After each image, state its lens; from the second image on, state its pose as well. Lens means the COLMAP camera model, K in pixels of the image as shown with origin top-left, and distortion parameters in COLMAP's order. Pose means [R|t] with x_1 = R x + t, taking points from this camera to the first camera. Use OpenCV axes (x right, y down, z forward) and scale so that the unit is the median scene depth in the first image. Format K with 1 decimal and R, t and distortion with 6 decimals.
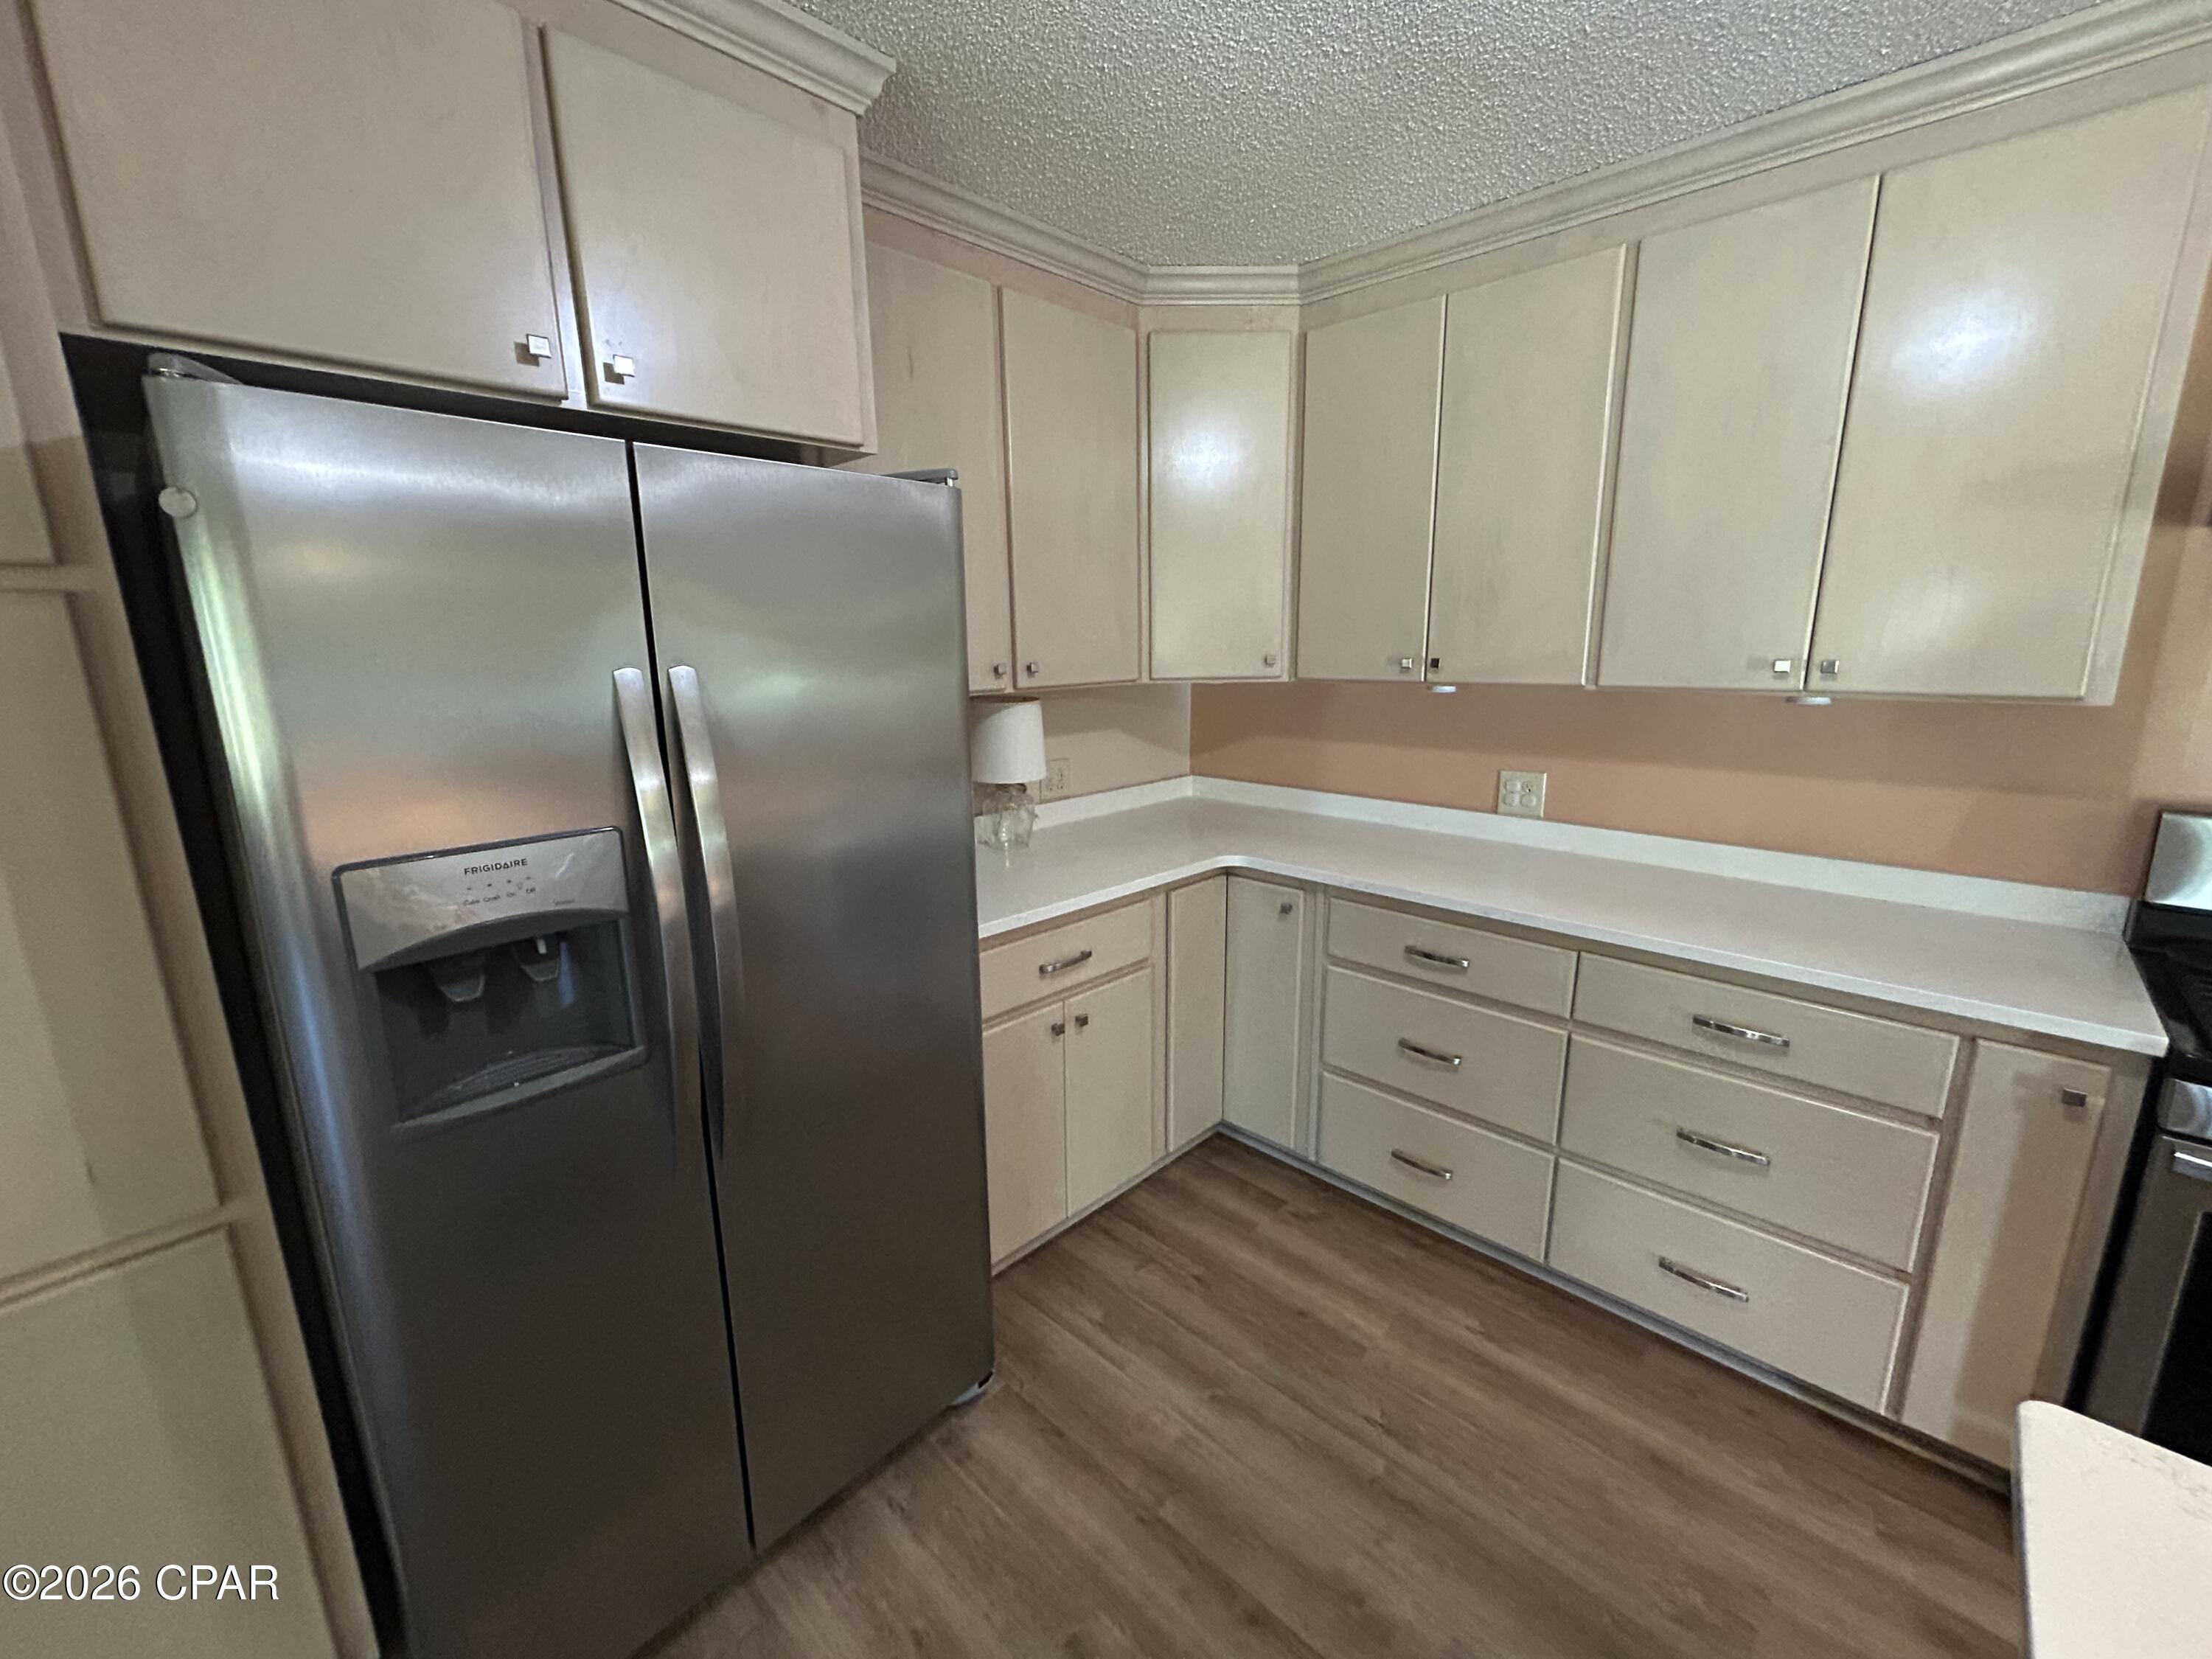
lens RADIAL K [[890.2, 0, 1115.4], [0, 890.2, 821.6], [0, 0, 1]] dist [-0.007549, 0.000573]
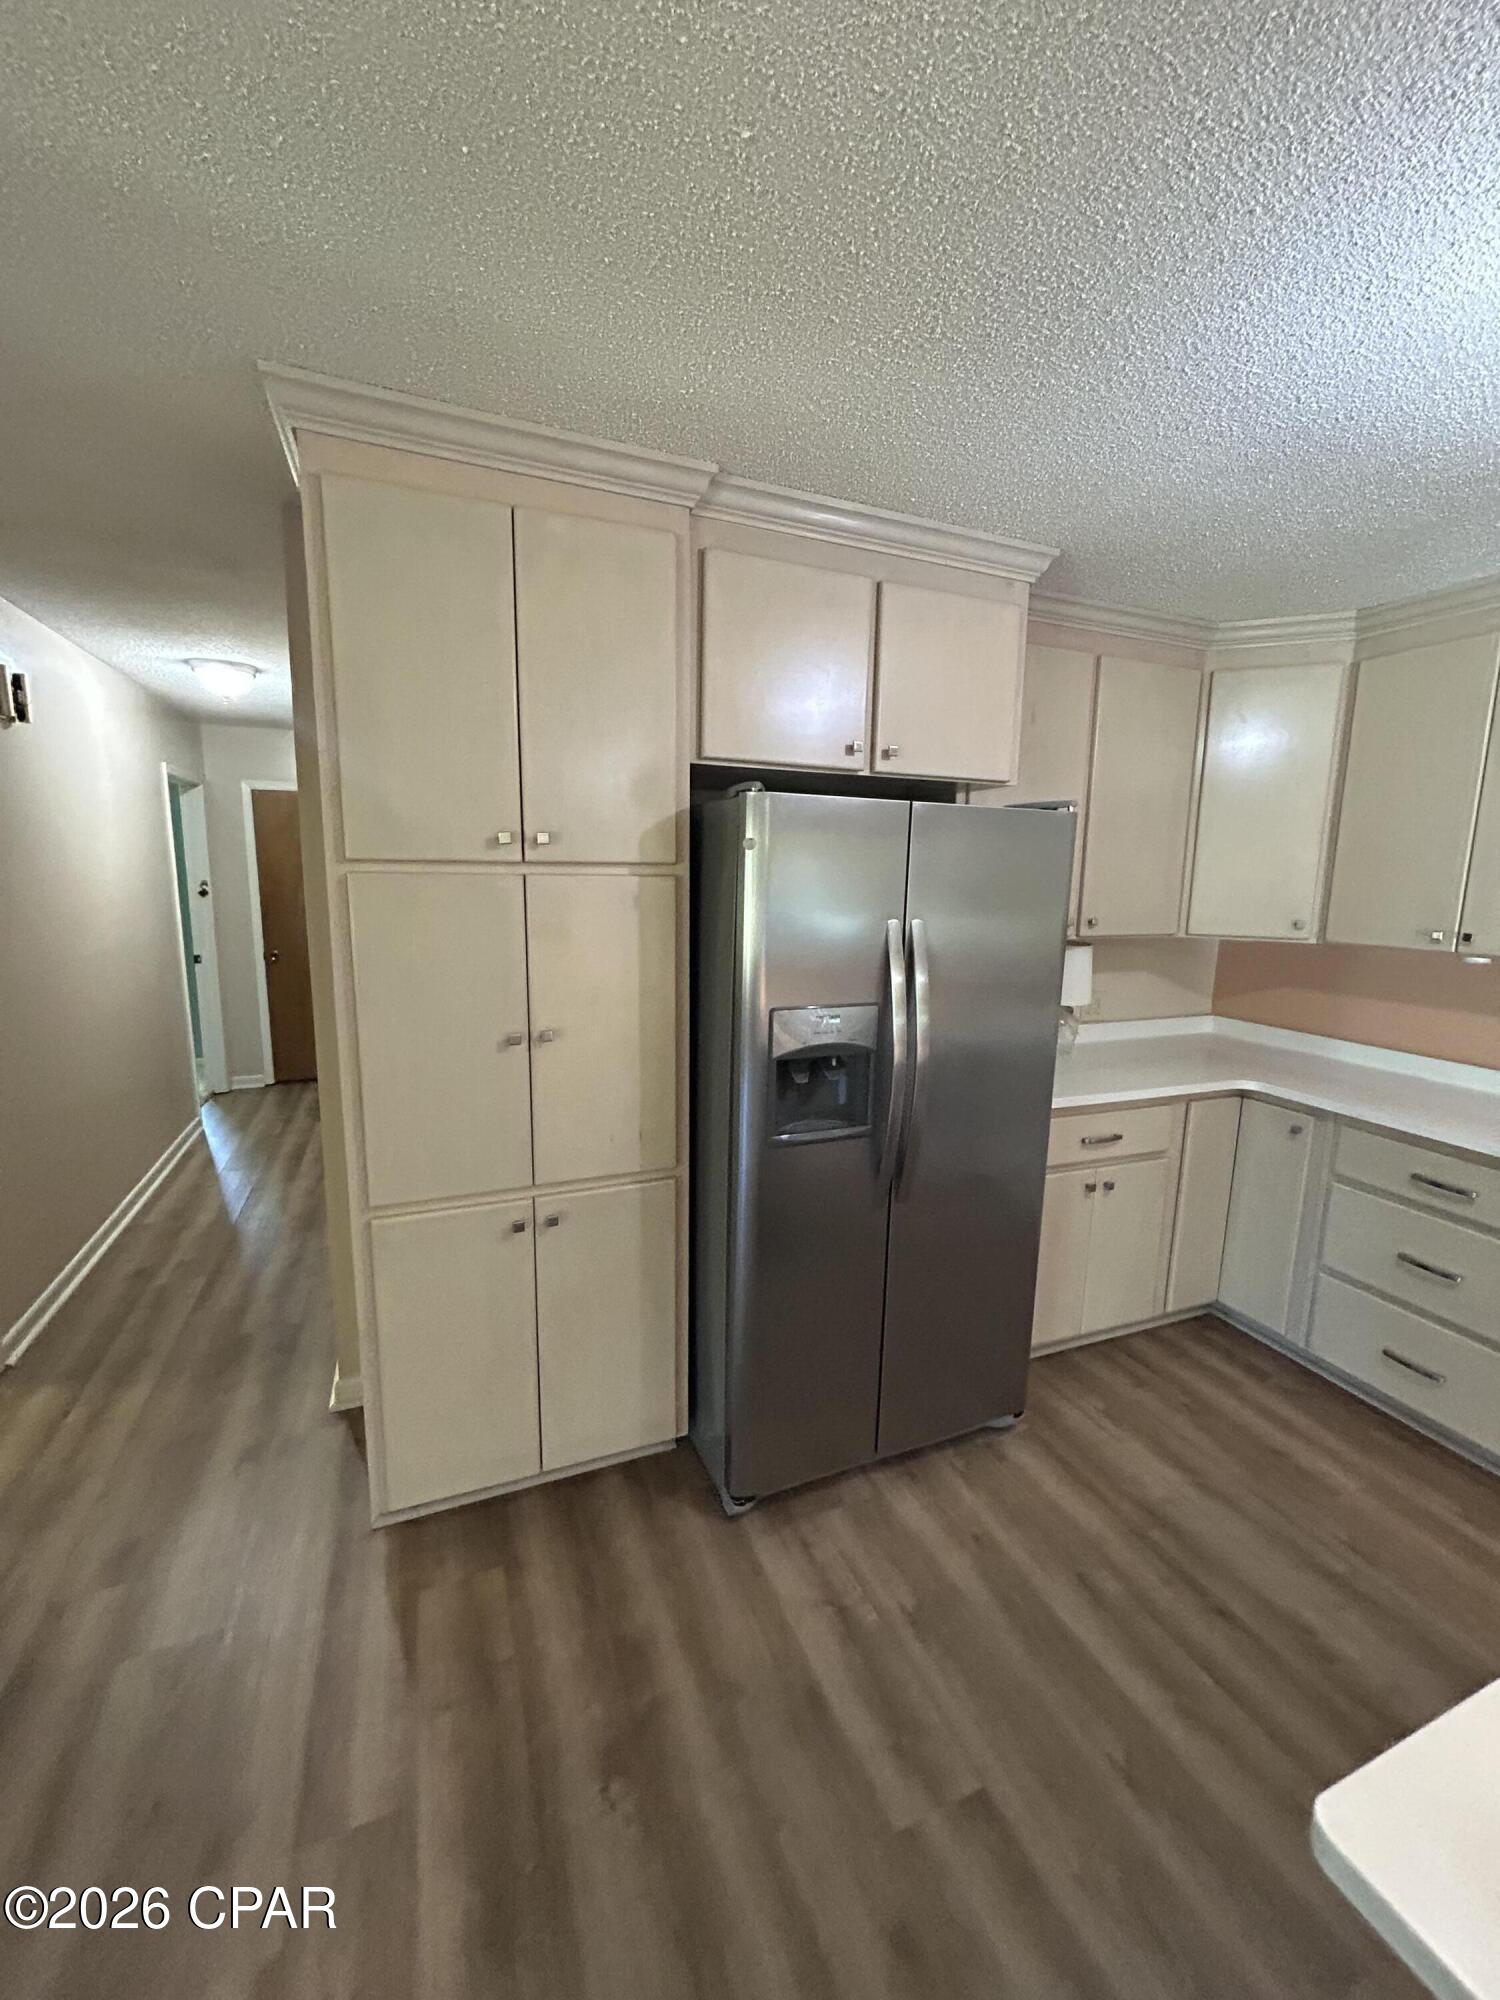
lens RADIAL K [[804.9, 0, 748.8], [0, 804.9, 998.1], [0, 0, 1]] dist [-0.007549, 0.000573]
pose [[0.908853, 0.092530, -0.406725, -0.069053], [-0.113700, 0.993117, -0.028137, 0.041725], [0.401322, 0.071817, 0.913117, -0.369371]]
